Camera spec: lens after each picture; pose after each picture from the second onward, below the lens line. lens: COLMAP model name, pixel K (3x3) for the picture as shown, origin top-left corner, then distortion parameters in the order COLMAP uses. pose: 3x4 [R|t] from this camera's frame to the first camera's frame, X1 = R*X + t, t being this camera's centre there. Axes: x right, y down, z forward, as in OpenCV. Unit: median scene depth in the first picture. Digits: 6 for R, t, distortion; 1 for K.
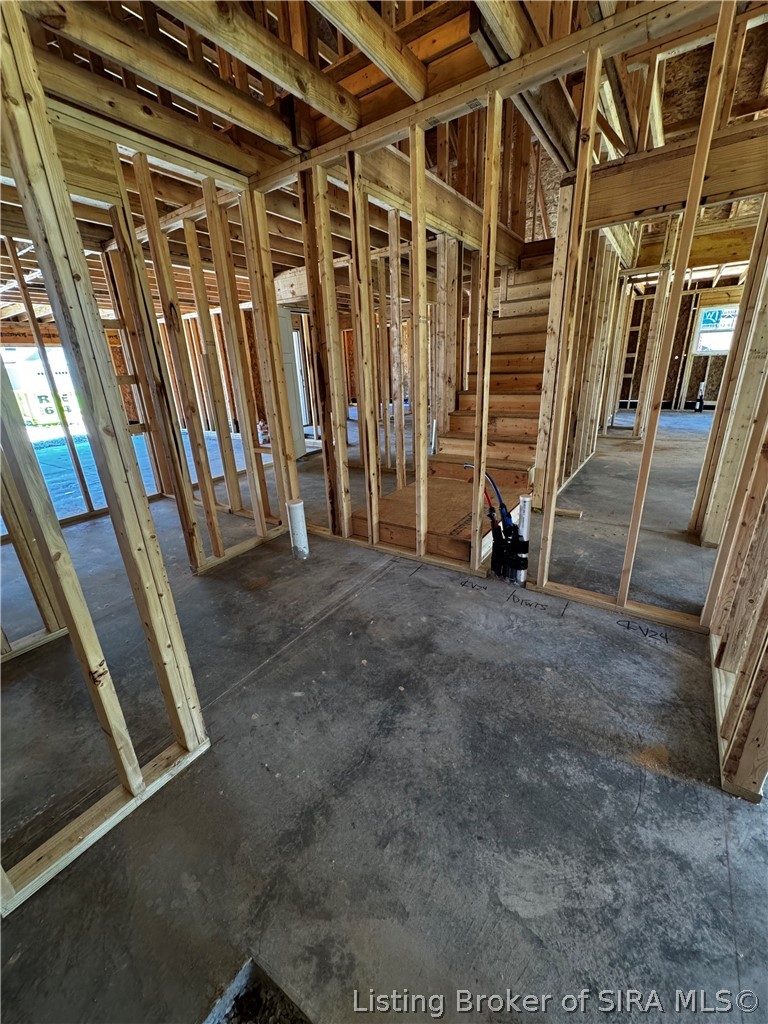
lens RADIAL K [[408.4, 0, 385.0], [0, 408.4, 514.7], [0, 0, 1]] dist [-0.002083, 0.000088]
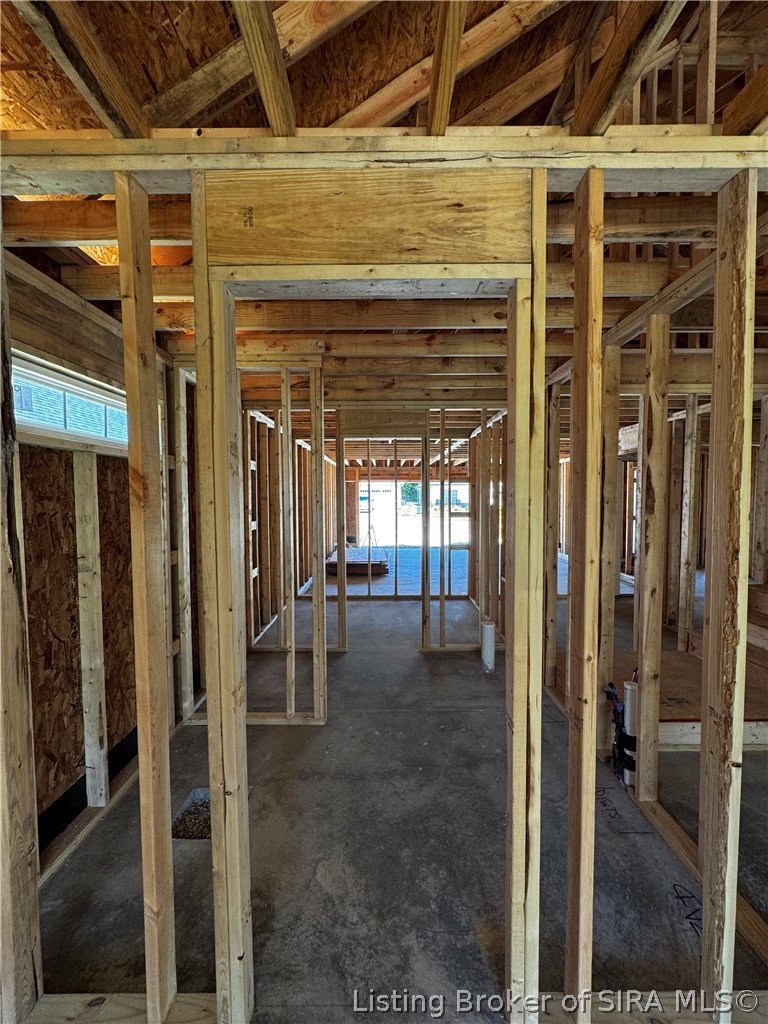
lens RADIAL K [[408.4, 0, 380.5], [0, 408.4, 513.0], [0, 0, 1]] dist [-0.002083, 0.000088]
pose [[0.552714, 0.076733, -0.829831, 1.127746], [-0.306020, 0.944876, -0.116455, -0.189636], [0.775151, 0.318311, 0.545728, -0.109246]]
